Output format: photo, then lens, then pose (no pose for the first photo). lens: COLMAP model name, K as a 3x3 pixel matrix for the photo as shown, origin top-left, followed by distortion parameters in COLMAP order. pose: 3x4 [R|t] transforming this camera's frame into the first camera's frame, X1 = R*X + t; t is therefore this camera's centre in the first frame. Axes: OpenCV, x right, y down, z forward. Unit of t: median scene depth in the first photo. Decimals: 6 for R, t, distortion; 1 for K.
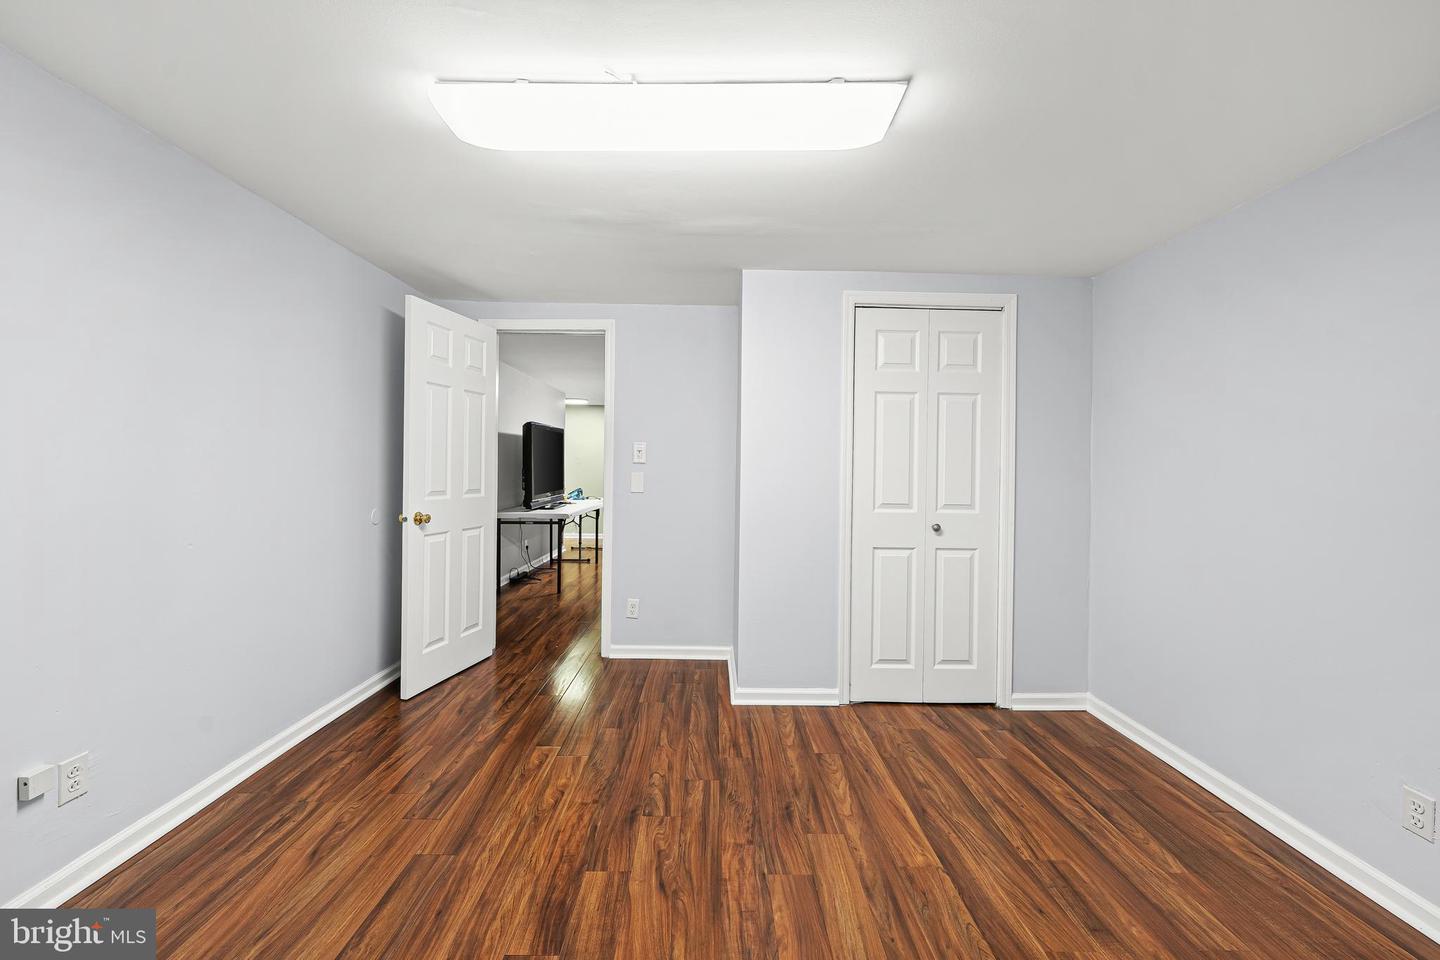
lens RADIAL K [[559.5, 0, 718.0], [0, 559.5, 469.8], [0, 0, 1]] dist [-0.001795, 0.000001]
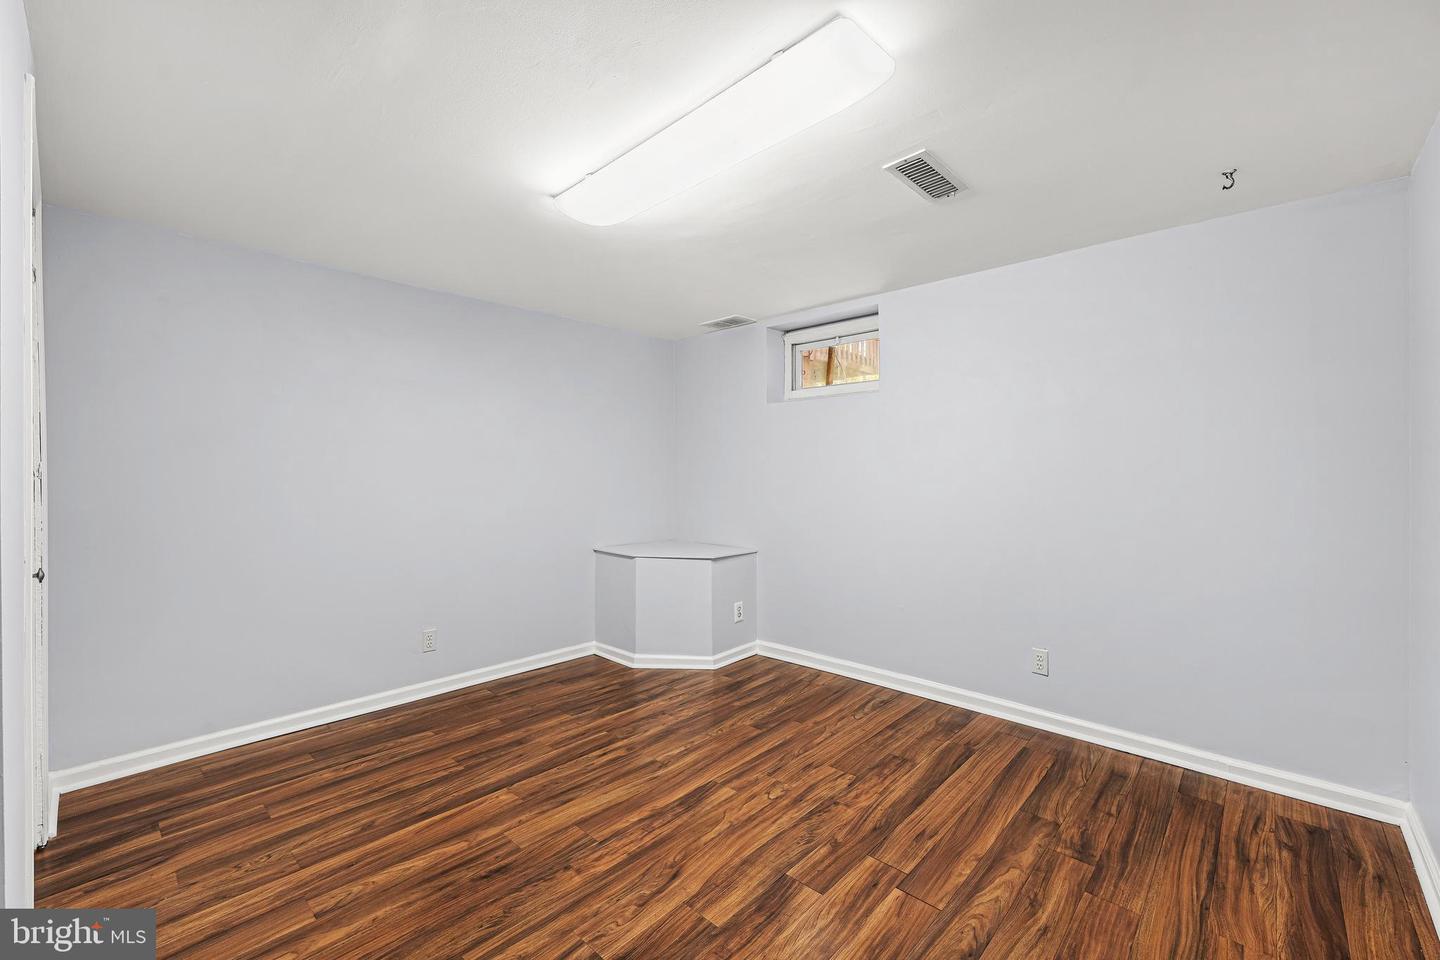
lens RADIAL K [[590.5, 0, 718.9], [0, 590.5, 475.2], [0, 0, 1]] dist [-0.003662, 0.000182]
pose [[-0.716668, -0.016049, 0.697230, -0.889413], [-0.005108, 0.999829, 0.017763, -0.014728], [-0.697396, 0.009169, -0.716628, 1.685647]]
